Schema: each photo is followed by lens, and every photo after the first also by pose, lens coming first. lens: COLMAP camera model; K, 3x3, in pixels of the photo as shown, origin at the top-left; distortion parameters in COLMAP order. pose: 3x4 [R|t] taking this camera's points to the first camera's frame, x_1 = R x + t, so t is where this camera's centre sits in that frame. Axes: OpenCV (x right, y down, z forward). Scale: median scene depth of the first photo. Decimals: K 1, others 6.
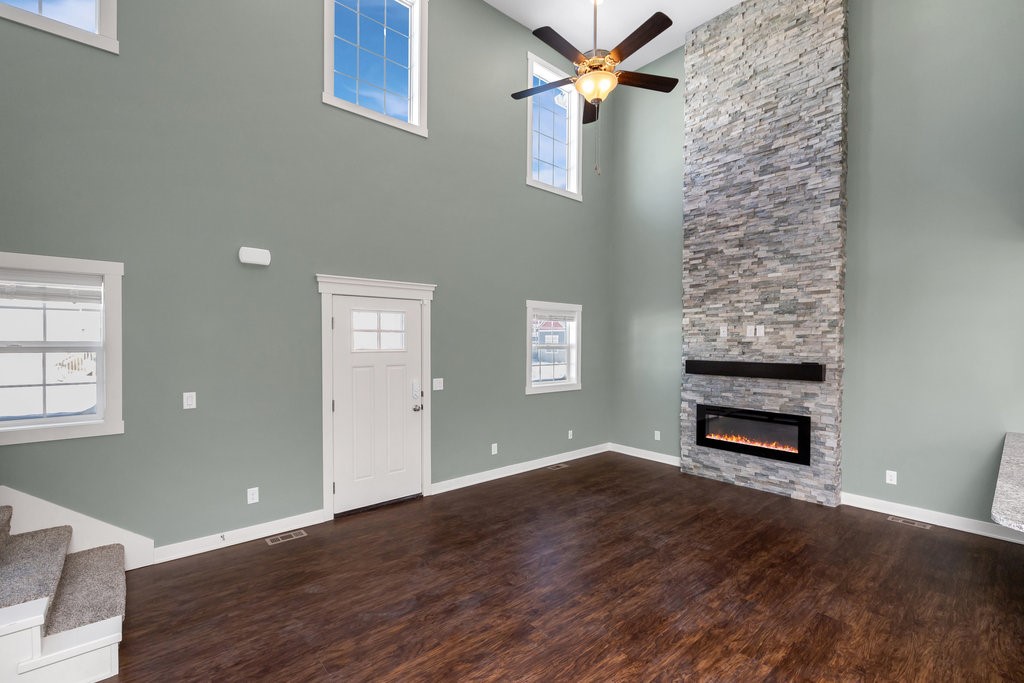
lens RADIAL K [[449.2, 0, 518.6], [0, 449.2, 348.5], [0, 0, 1]] dist [-0.000581, -0.000136]
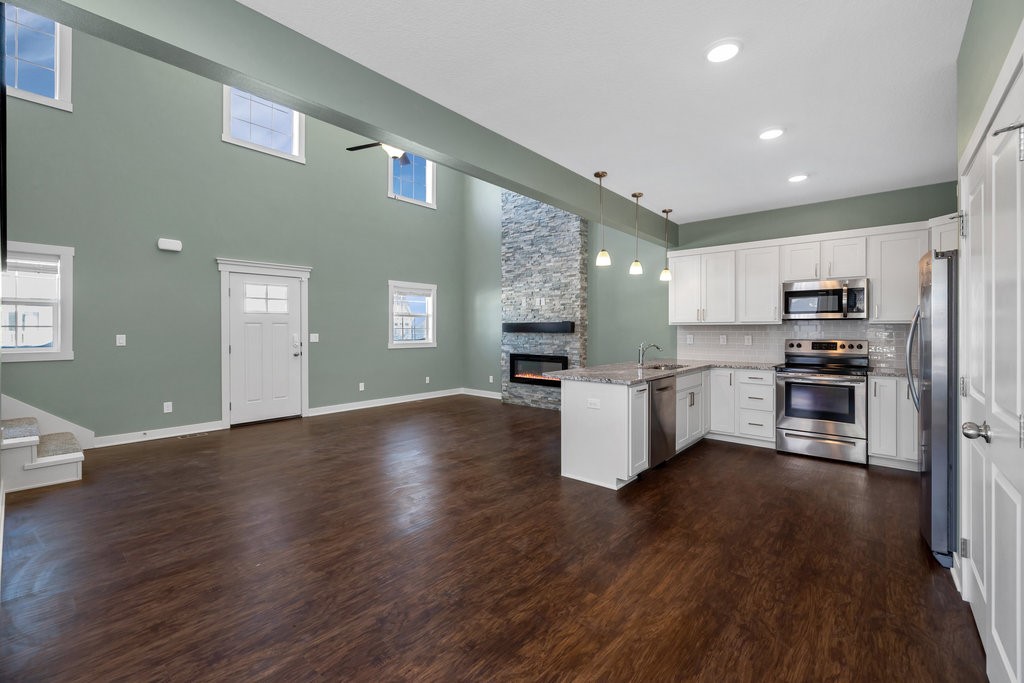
lens RADIAL K [[429.4, 0, 517.0], [0, 429.4, 329.6], [0, 0, 1]] dist [-0.000147, -0.000033]
pose [[0.989863, -0.004767, 0.141946, 0.250992], [0.006797, 0.999881, -0.013818, 0.074109], [-0.141863, 0.014643, 0.989778, -0.408753]]
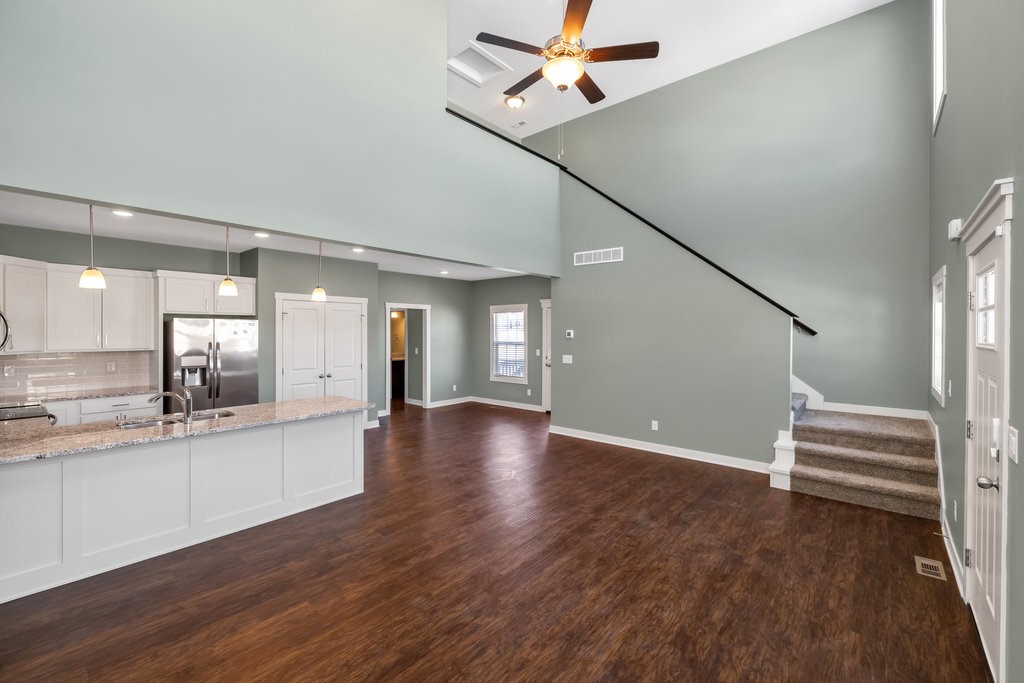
lens RADIAL K [[429.4, 0, 517.0], [0, 429.4, 329.6], [0, 0, 1]] dist [-0.000147, -0.000033]
pose [[-0.989434, -0.008339, -0.144745, 0.262881], [-0.009945, 0.999897, 0.010378, -0.012412], [0.144643, 0.011708, -0.989415, 1.252038]]
